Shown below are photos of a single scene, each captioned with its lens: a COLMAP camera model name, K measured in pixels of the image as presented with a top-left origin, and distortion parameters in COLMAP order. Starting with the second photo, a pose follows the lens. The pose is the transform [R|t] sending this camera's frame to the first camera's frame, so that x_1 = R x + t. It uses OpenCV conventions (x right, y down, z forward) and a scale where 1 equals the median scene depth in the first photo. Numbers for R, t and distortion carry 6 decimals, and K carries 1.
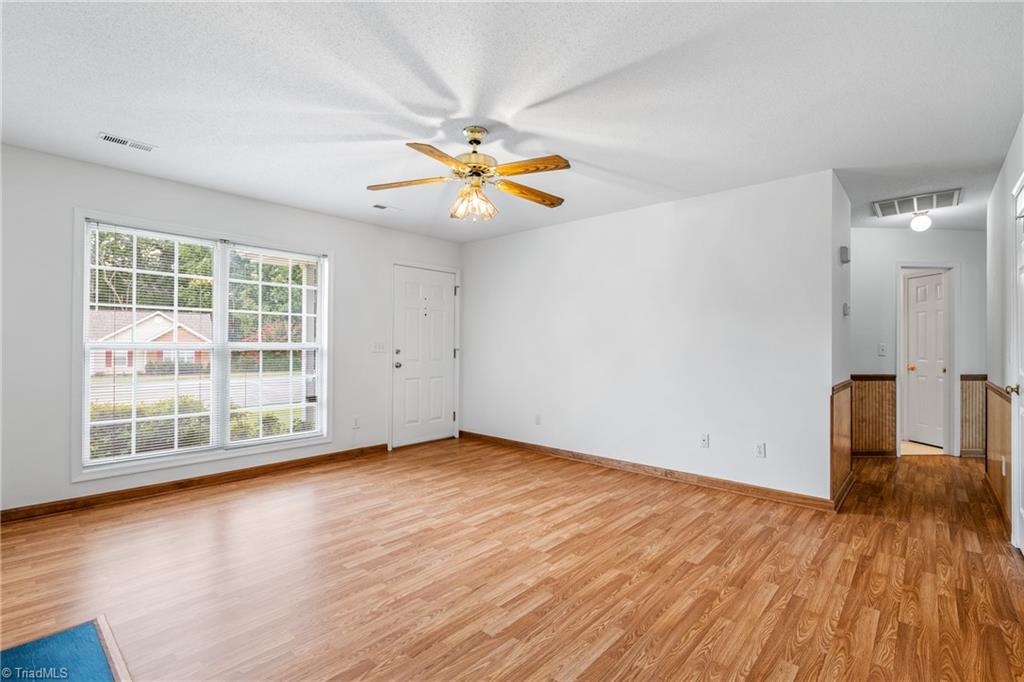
lens RADIAL K [[464.7, 0, 513.0], [0, 464.7, 340.8], [0, 0, 1]] dist [0.002104, -0.000588]
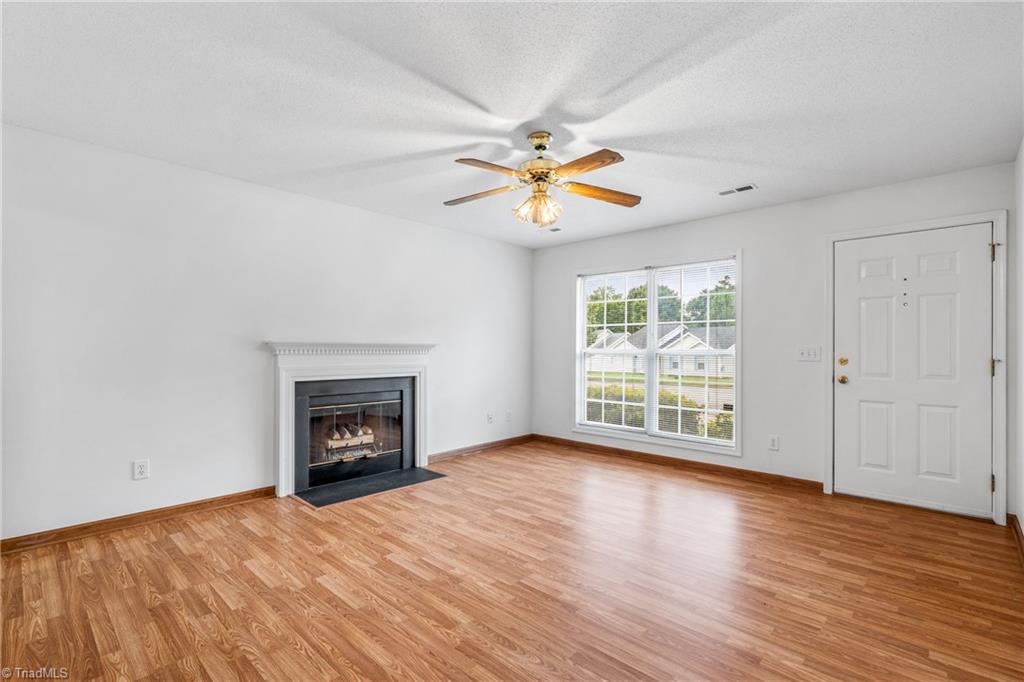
lens RADIAL K [[464.7, 0, 512.0], [0, 464.7, 347.5], [0, 0, 1]] dist [0.002104, -0.000588]
pose [[-0.017810, -0.009570, -0.999796, 0.724365], [0.004984, 0.999941, -0.009660, 0.009878], [0.999829, -0.005155, -0.017761, 0.752543]]
